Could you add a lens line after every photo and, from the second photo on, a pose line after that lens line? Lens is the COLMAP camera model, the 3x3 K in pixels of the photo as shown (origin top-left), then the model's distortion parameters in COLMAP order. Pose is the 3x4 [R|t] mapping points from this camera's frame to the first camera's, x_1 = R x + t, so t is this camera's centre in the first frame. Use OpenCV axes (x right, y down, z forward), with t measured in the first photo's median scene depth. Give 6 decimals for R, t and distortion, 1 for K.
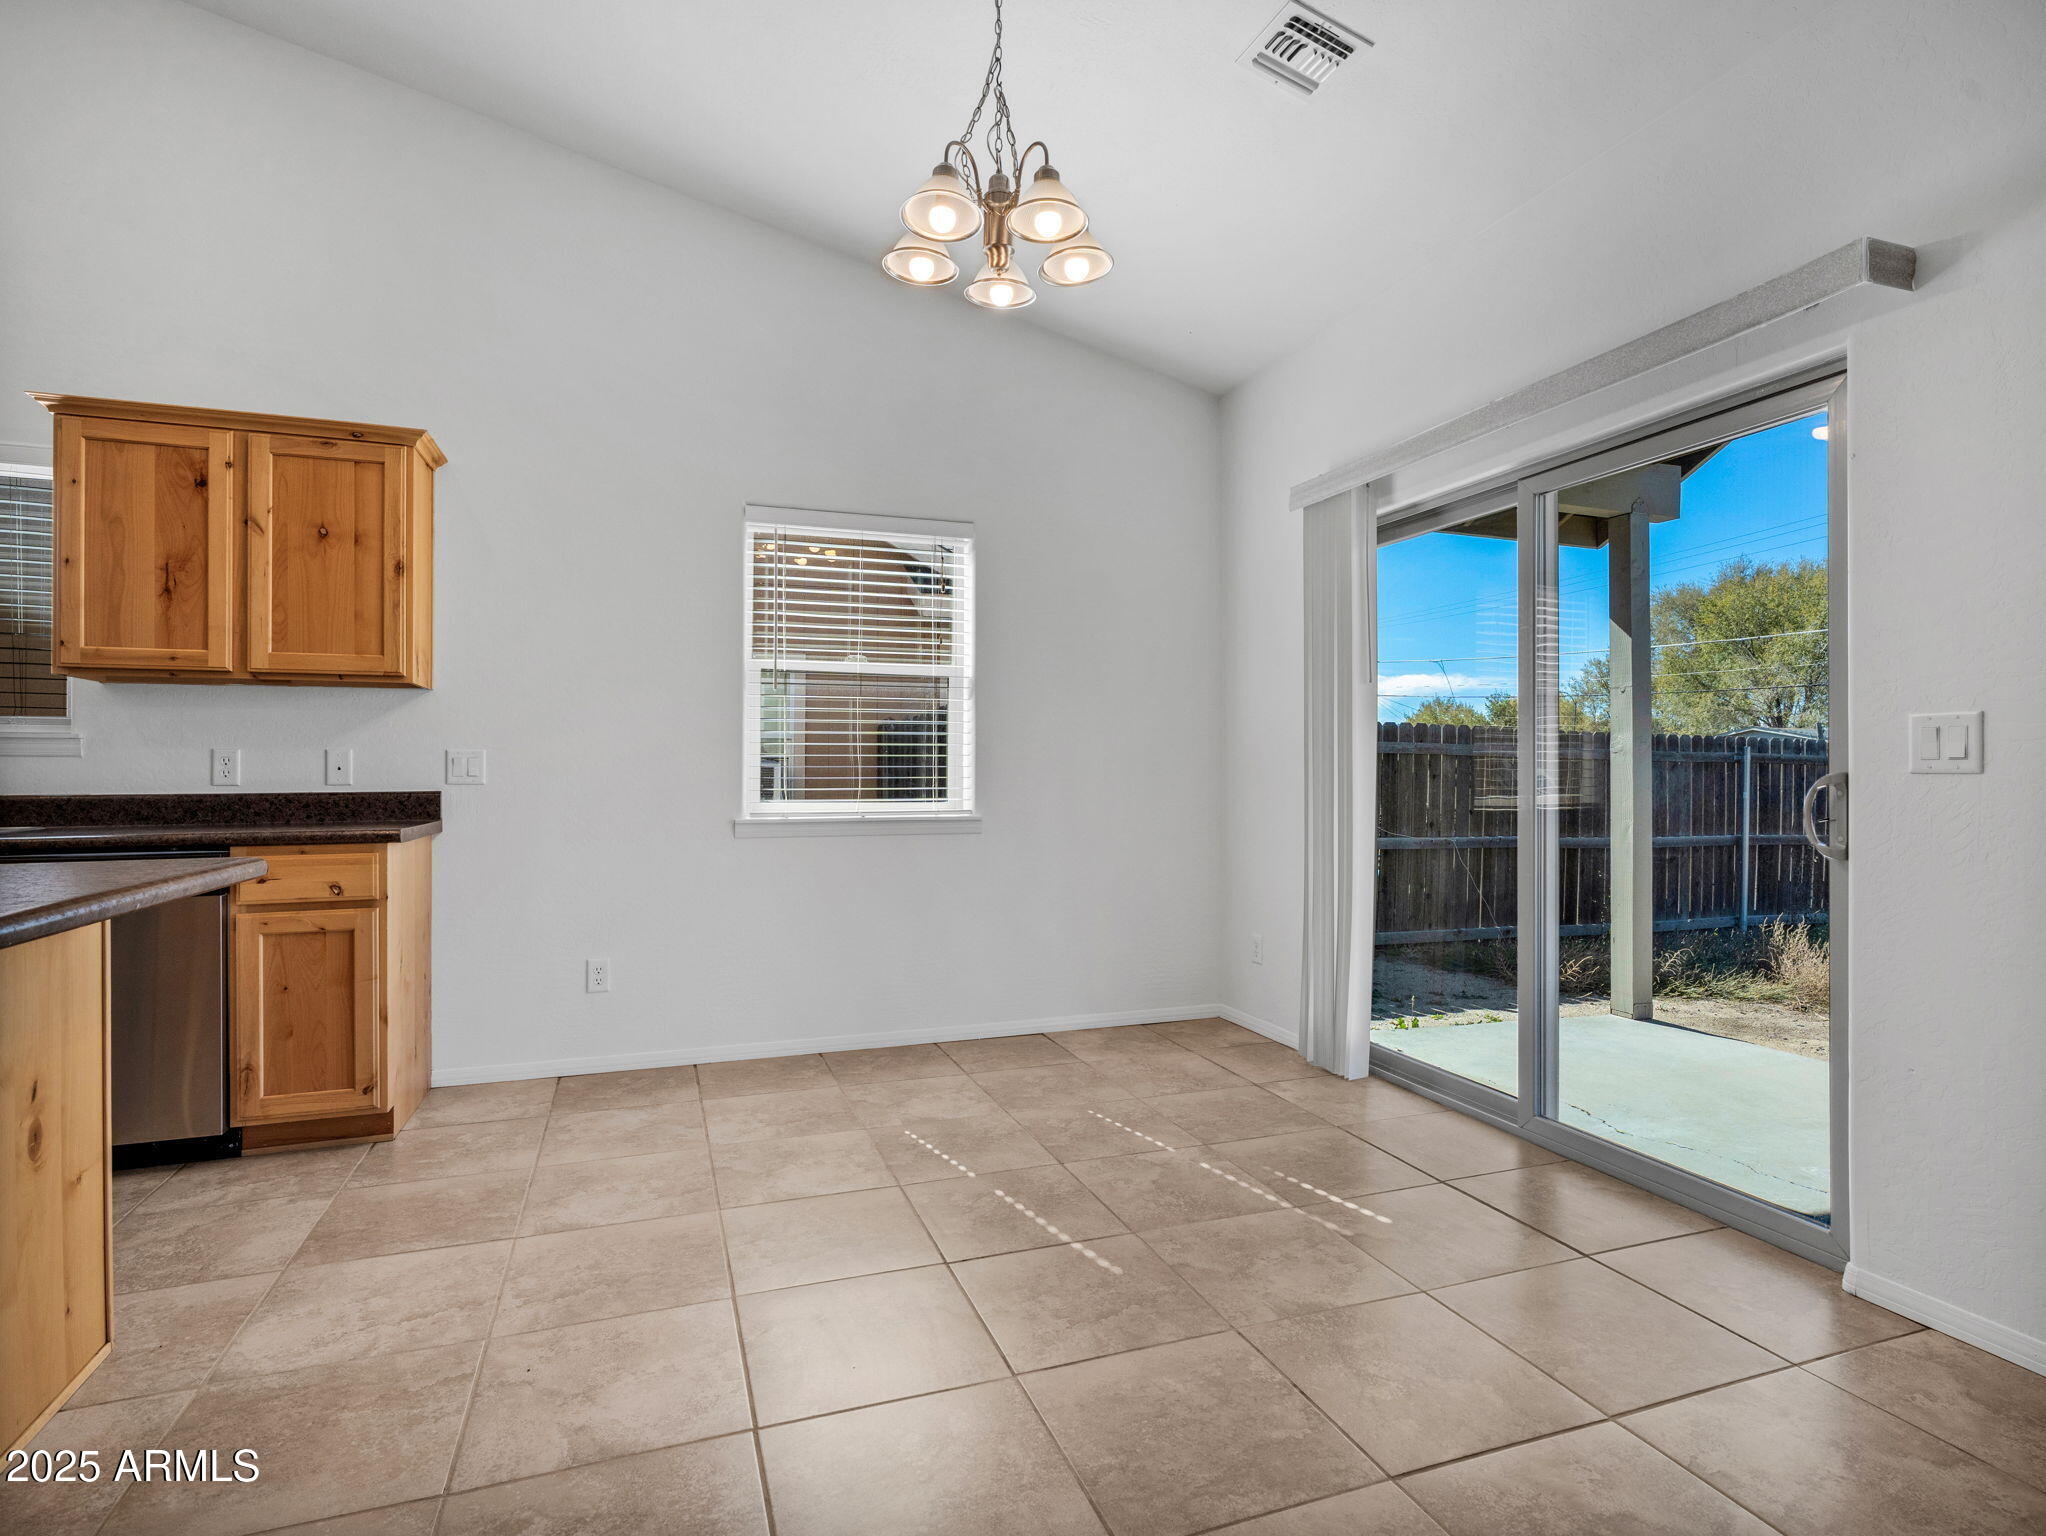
lens RADIAL K [[1039.1, 0, 1023.0], [0, 1039.1, 764.5], [0, 0, 1]] dist [-0.010792, 0.002583]
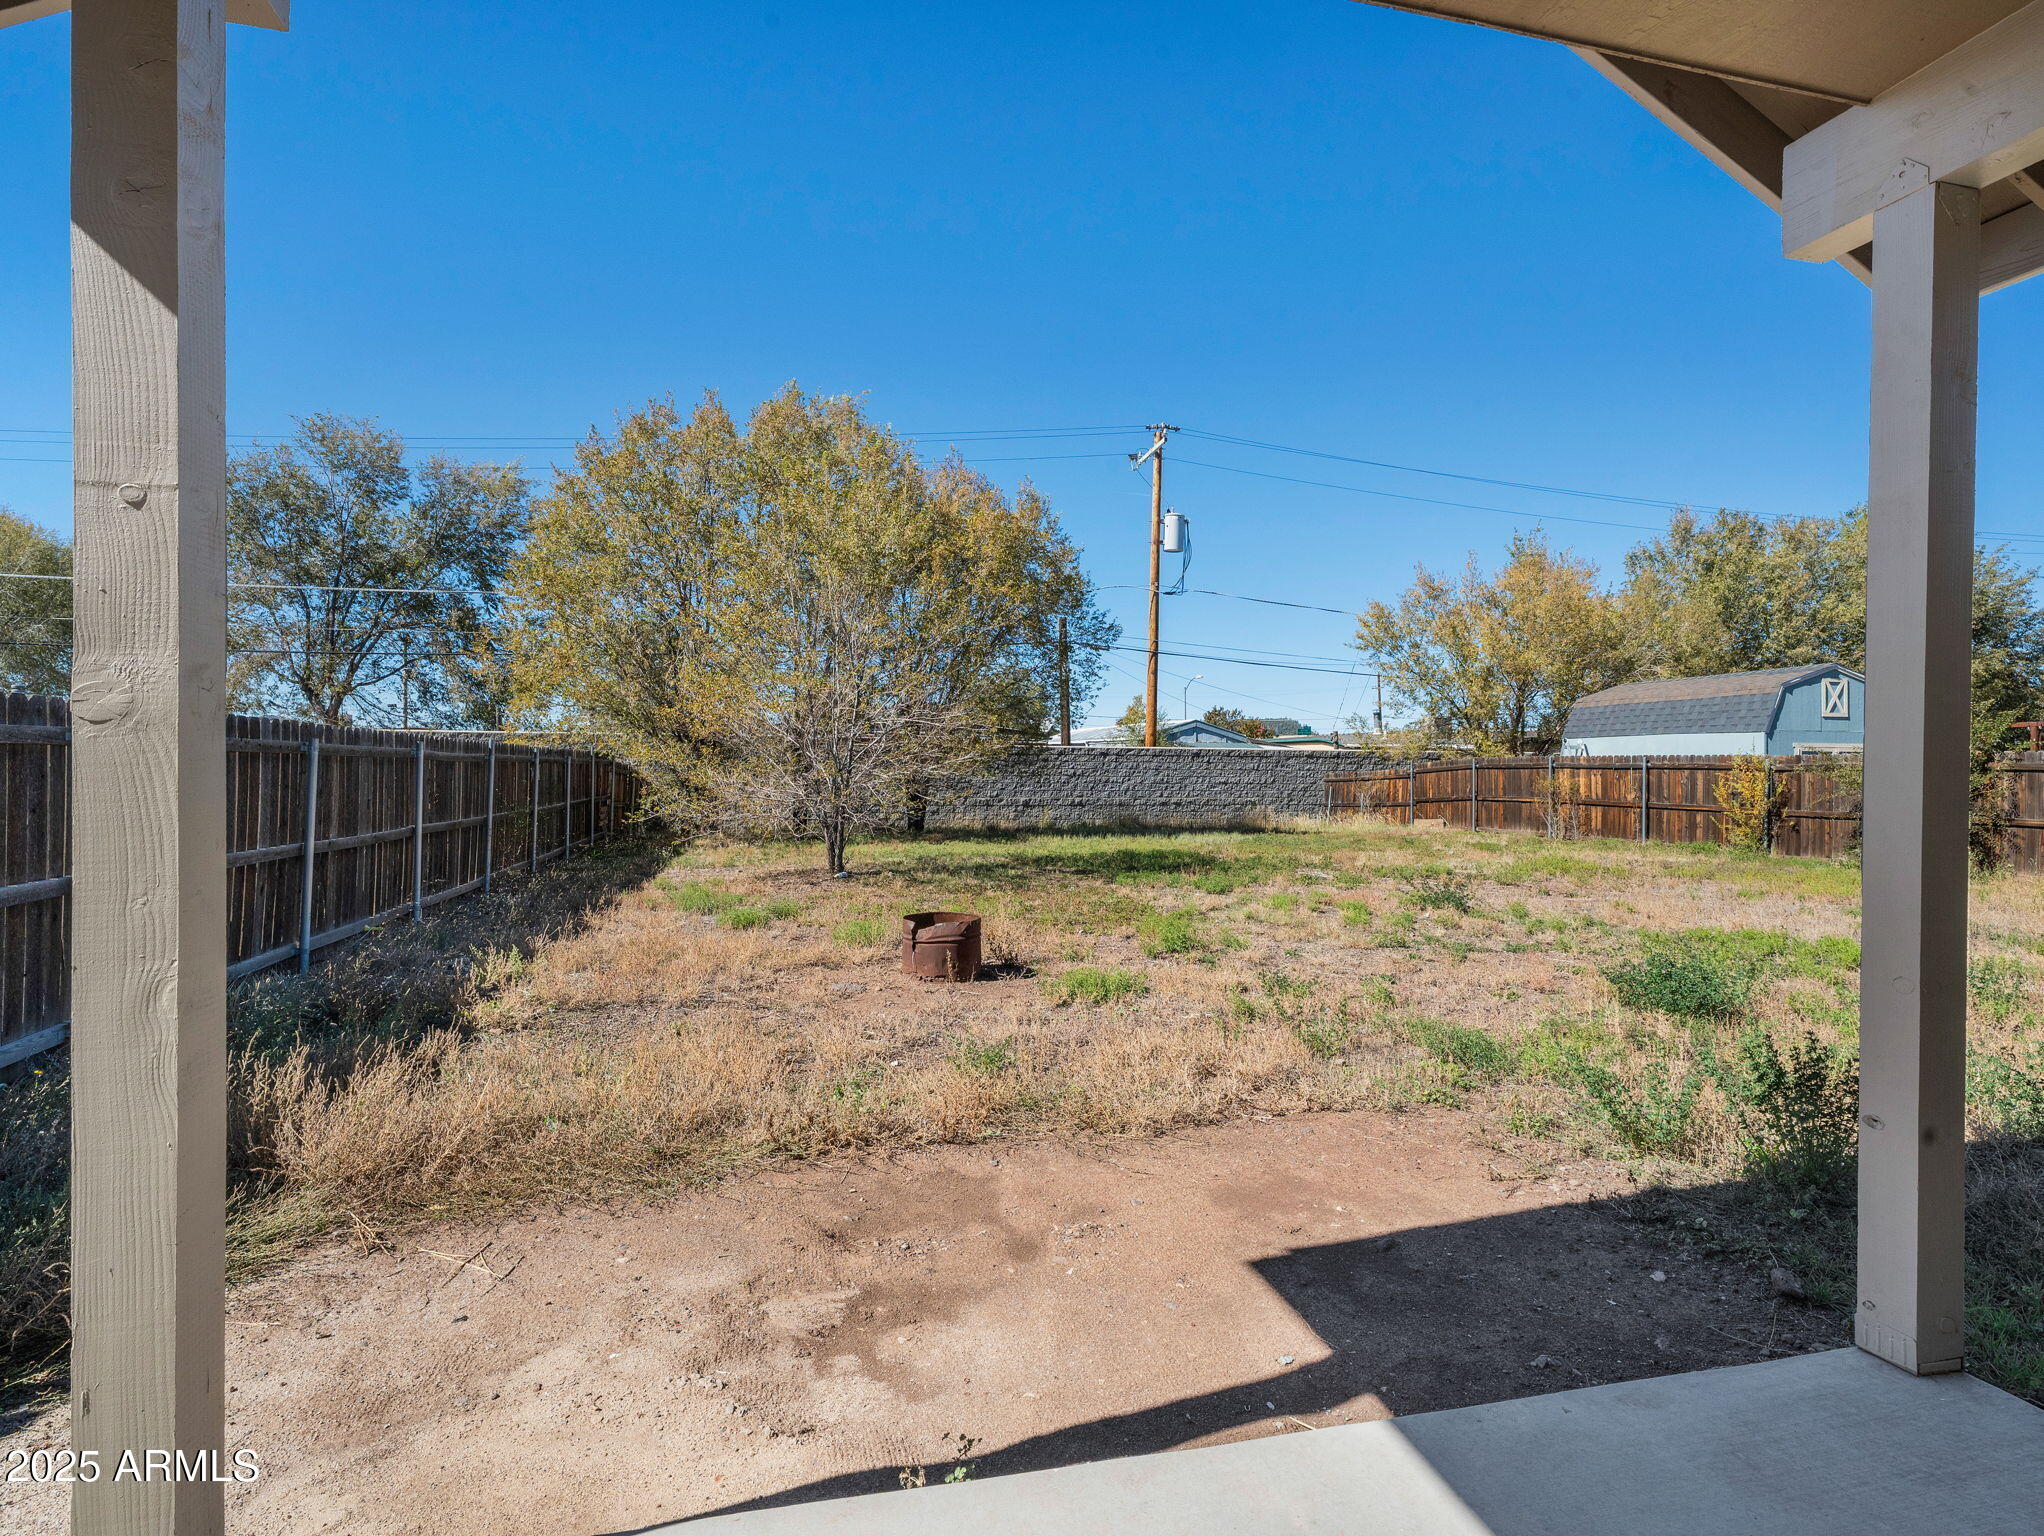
lens RADIAL K [[1038.1, 0, 1027.8], [0, 1038.1, 762.8], [0, 0, 1]] dist [-0.010792, 0.002583]
pose [[0.102073, -0.004635, 0.994766, 0.460978], [-0.014878, 0.999870, 0.006186, -0.009040], [-0.994666, -0.015432, 0.101991, 1.030160]]
